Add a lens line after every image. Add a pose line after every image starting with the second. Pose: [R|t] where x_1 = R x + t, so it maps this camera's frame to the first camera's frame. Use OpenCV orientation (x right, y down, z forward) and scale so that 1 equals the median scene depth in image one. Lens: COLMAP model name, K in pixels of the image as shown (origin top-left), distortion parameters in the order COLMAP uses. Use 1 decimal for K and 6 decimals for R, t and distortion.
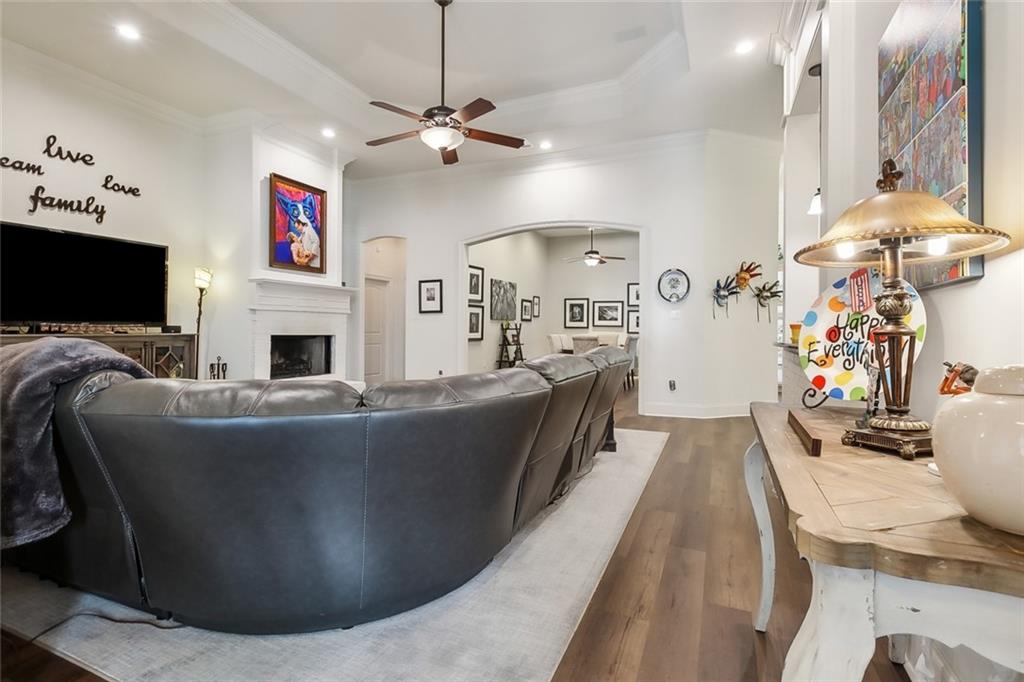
lens RADIAL K [[475.4, 0, 516.8], [0, 475.4, 332.6], [0, 0, 1]] dist [0.004364, -0.000601]
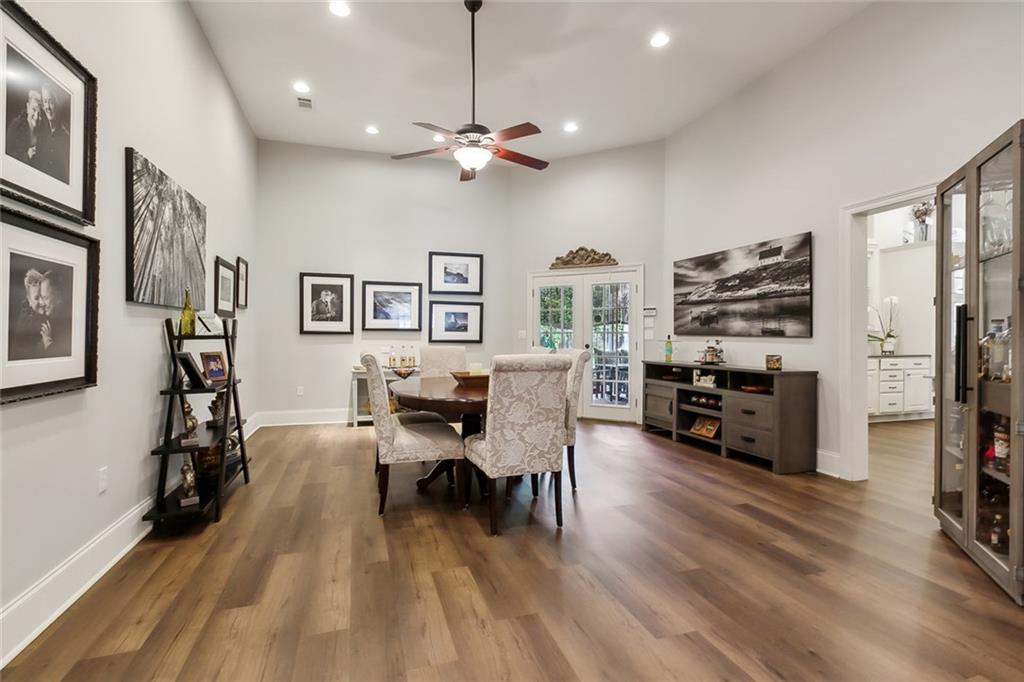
lens RADIAL K [[475.4, 0, 510.2], [0, 475.4, 338.3], [0, 0, 1]] dist [0.004364, -0.000601]
pose [[0.767137, -0.009433, 0.641413, -0.048717], [0.010039, 0.999946, 0.002700, -0.004278], [-0.641404, 0.004368, 0.767191, 0.518417]]
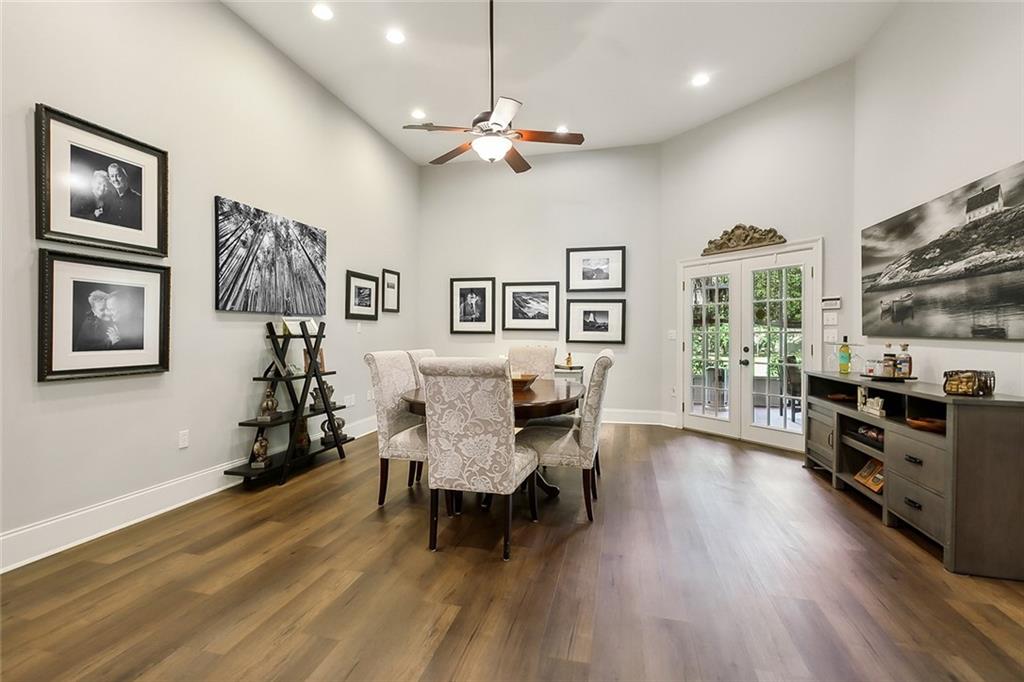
lens RADIAL K [[475.4, 0, 496.8], [0, 475.4, 335.5], [0, 0, 1]] dist [0.004364, -0.000601]
pose [[0.991250, -0.003349, 0.131954, 0.085469], [0.004160, 0.999974, -0.005870, -0.004079], [-0.131931, 0.006368, 0.991238, 0.484468]]
